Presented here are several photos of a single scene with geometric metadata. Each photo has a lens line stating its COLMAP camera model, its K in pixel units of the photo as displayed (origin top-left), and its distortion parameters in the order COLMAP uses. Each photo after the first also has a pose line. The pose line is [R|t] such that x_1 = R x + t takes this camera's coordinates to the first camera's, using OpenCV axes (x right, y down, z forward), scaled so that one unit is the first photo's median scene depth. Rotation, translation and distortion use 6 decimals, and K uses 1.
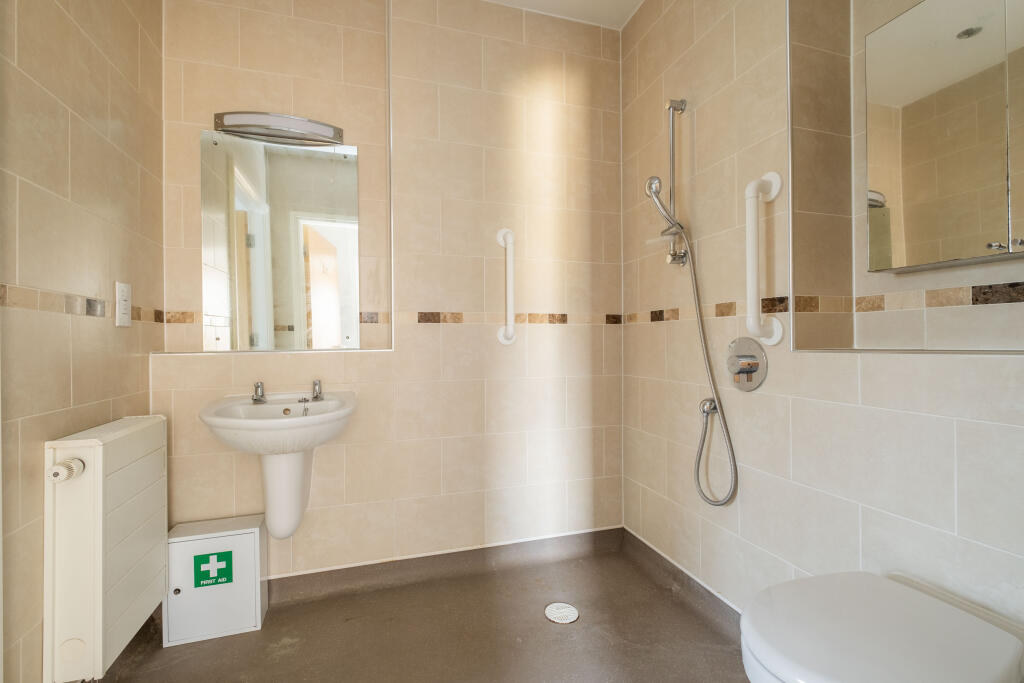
lens RADIAL K [[455.3, 0, 506.9], [0, 455.3, 338.2], [0, 0, 1]] dist [-0.000864, -0.000215]
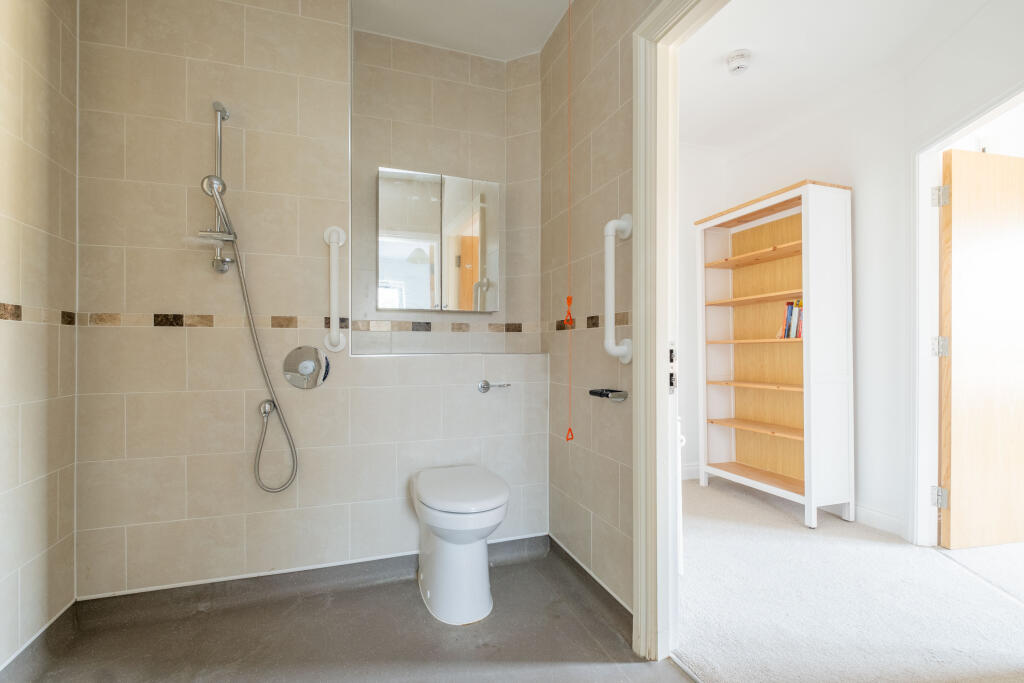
lens RADIAL K [[455.3, 0, 502.9], [0, 455.3, 347.9], [0, 0, 1]] dist [-0.000864, -0.000215]
pose [[-0.020195, 0.012600, 0.999717, -0.615144], [-0.002721, 0.999916, -0.012657, 0.015114], [-0.999792, -0.002976, -0.020159, 0.398202]]
